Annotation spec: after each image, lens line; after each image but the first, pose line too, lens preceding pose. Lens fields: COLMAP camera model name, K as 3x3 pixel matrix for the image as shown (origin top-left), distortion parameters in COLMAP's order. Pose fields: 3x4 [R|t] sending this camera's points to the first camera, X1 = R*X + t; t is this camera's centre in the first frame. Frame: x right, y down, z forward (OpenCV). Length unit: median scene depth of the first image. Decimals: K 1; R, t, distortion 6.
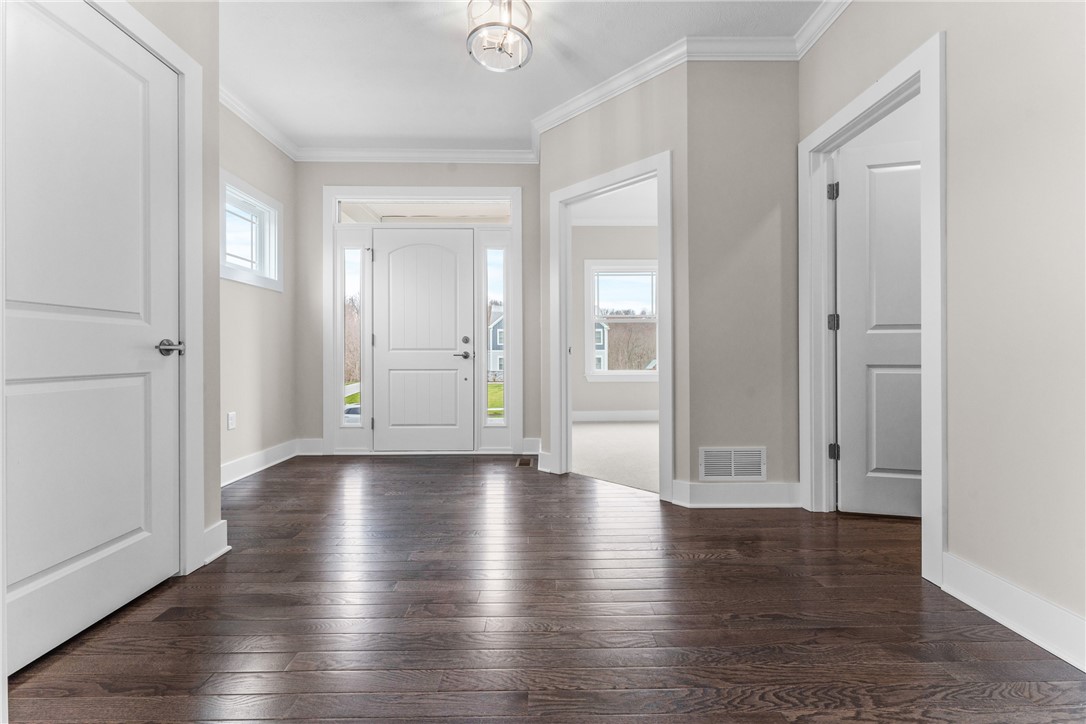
lens RADIAL K [[433.1, 0, 543.7], [0, 433.1, 352.4], [0, 0, 1]] dist [0.001889, 0.000201]
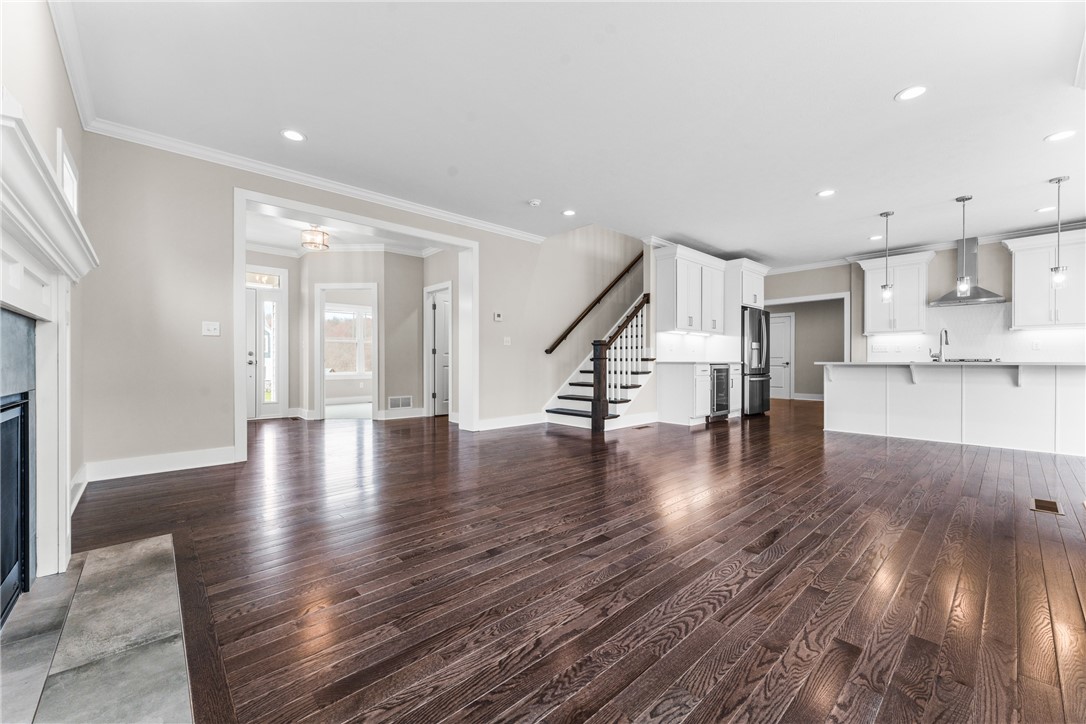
lens RADIAL K [[433.1, 0, 544.2], [0, 433.1, 364.8], [0, 0, 1]] dist [0.001889, 0.000201]
pose [[0.751031, 0.000804, 0.660266, -0.675605], [-0.005692, 0.999970, 0.005256, 0.000497], [-0.660242, -0.007706, 0.751013, -1.623356]]
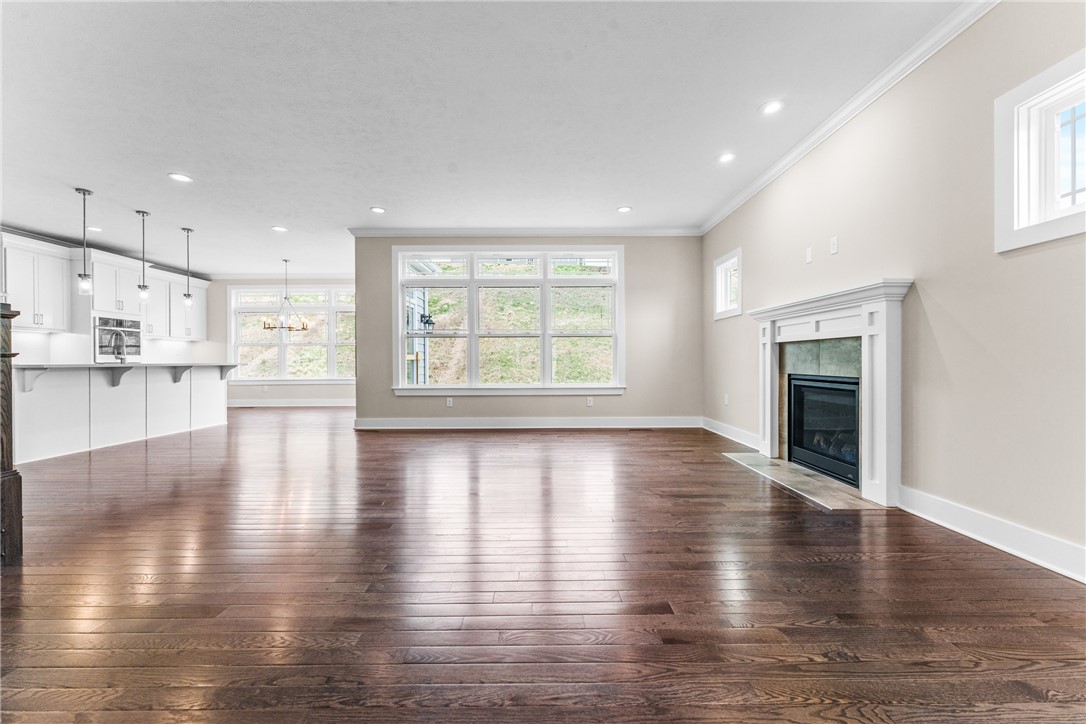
lens RADIAL K [[433.1, 0, 540.0], [0, 433.1, 362.7], [0, 0, 1]] dist [0.001889, 0.000201]
pose [[-0.999691, 0.008788, 0.023234, 0.018242], [0.008811, 0.999961, 0.000889, -0.000757], [-0.023225, 0.001093, -0.999730, 0.625850]]
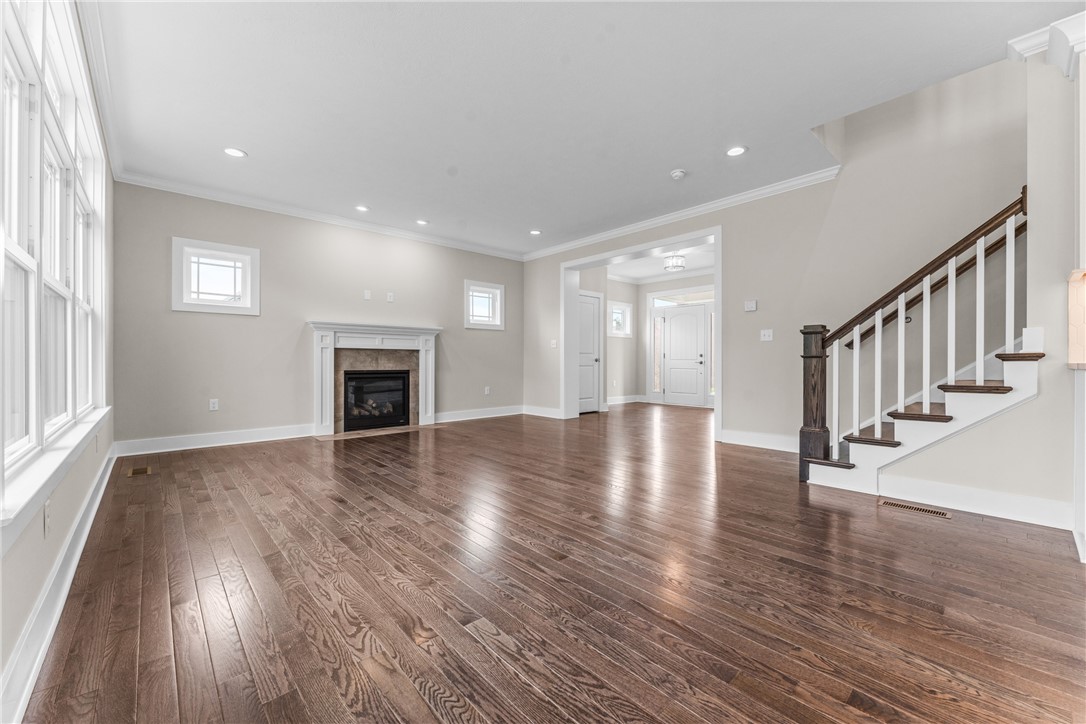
lens RADIAL K [[433.1, 0, 545.2], [0, 433.1, 362.6], [0, 0, 1]] dist [0.001889, 0.000201]
pose [[0.653723, 0.008413, -0.756687, 1.486446], [-0.003216, 0.999960, 0.008339, -0.014379], [0.756727, -0.003018, 0.653724, -1.594429]]
